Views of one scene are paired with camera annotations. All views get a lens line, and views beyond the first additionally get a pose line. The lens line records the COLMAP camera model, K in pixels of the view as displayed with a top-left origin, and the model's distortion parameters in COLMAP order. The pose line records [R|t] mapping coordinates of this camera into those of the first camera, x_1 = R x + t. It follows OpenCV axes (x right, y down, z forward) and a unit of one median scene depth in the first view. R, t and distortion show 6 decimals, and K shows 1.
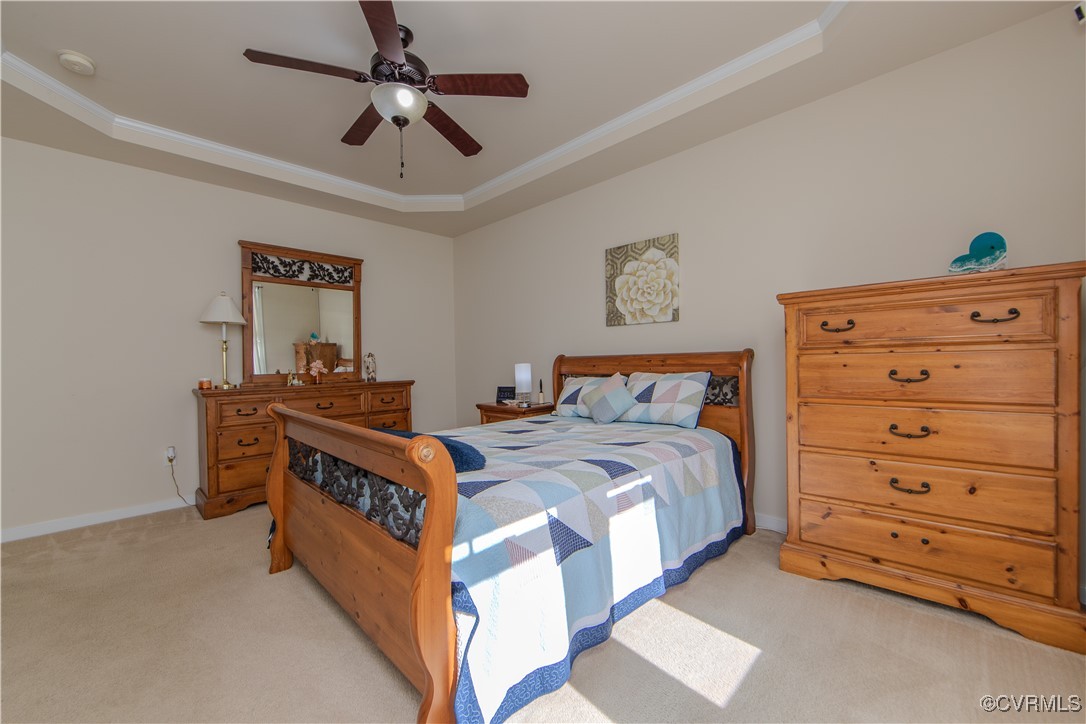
lens RADIAL K [[430.6, 0, 529.5], [0, 430.6, 365.7], [0, 0, 1]] dist [-0.000503, 0.000078]
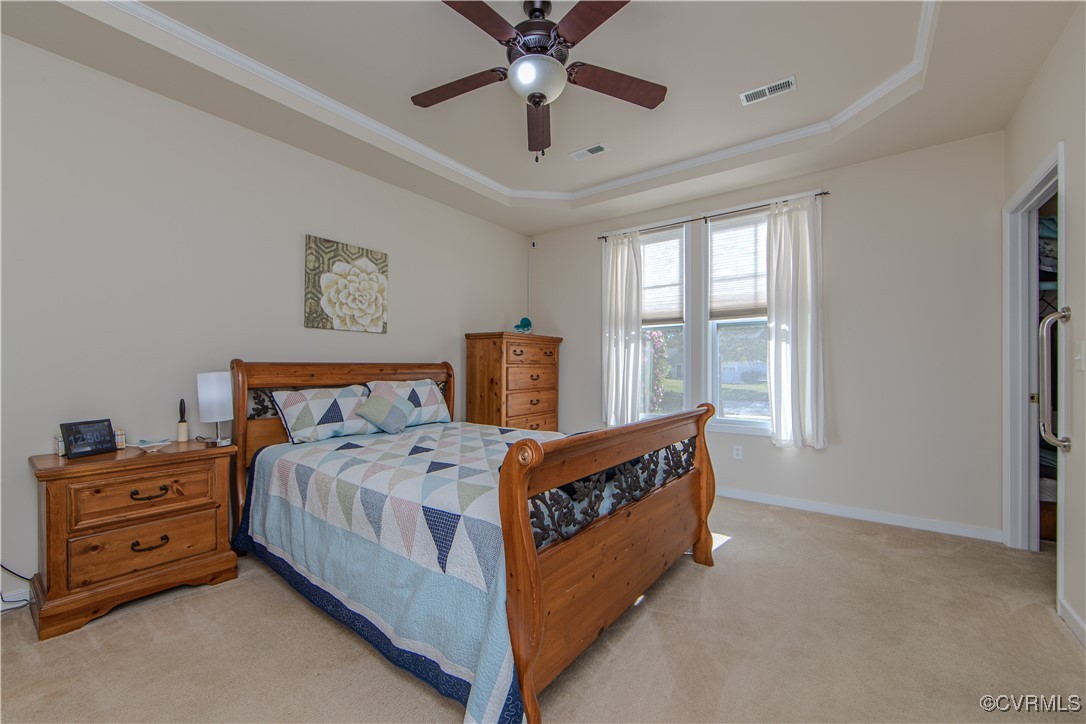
lens RADIAL K [[430.6, 0, 529.5], [0, 430.6, 365.7], [0, 0, 1]] dist [-0.000503, 0.000078]
pose [[-0.131936, 0.022787, 0.990996, -0.735260], [0.013021, 0.999689, -0.021253, 0.005399], [-0.991173, 0.010099, -0.132192, 0.731696]]
